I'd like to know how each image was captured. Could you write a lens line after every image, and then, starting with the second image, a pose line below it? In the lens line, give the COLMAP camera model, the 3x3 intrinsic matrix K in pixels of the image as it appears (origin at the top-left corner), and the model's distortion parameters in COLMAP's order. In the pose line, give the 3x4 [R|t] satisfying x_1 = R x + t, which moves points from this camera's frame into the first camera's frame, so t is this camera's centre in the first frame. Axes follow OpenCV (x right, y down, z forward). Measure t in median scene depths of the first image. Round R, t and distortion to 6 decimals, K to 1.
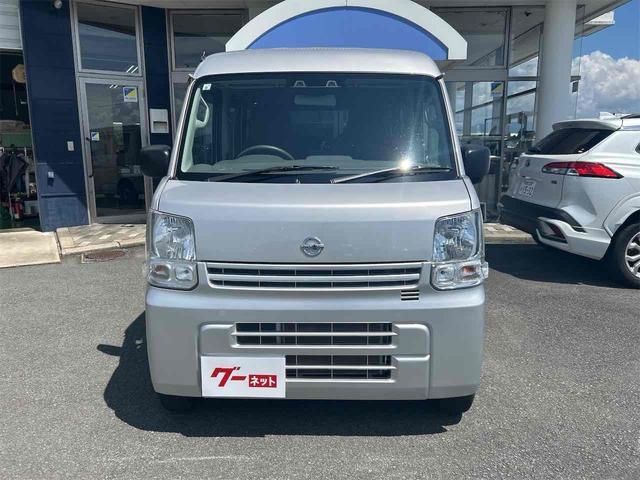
lens RADIAL K [[472.8, 0, 315.6], [0, 472.8, 238.9], [0, 0, 1]] dist [0.011662, -0.004790]
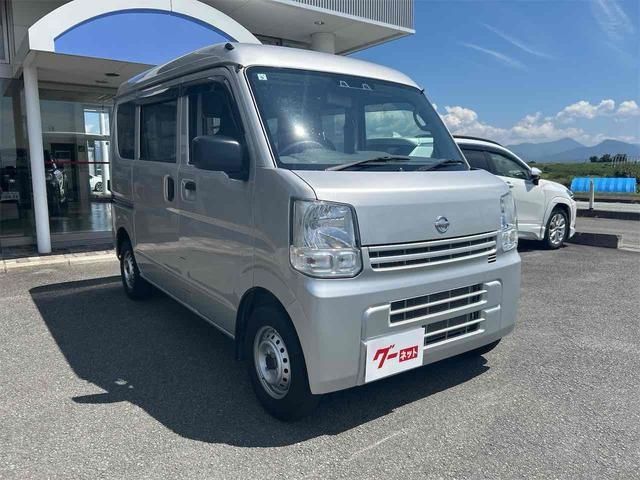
lens RADIAL K [[472.8, 0, 315.6], [0, 472.8, 238.9], [0, 0, 1]] dist [0.011662, -0.004790]
pose [[0.813156, -0.078705, 0.576700, -0.886221], [0.105033, 0.994392, -0.012389, 0.032443], [-0.572490, 0.070647, 0.816862, 0.226046]]
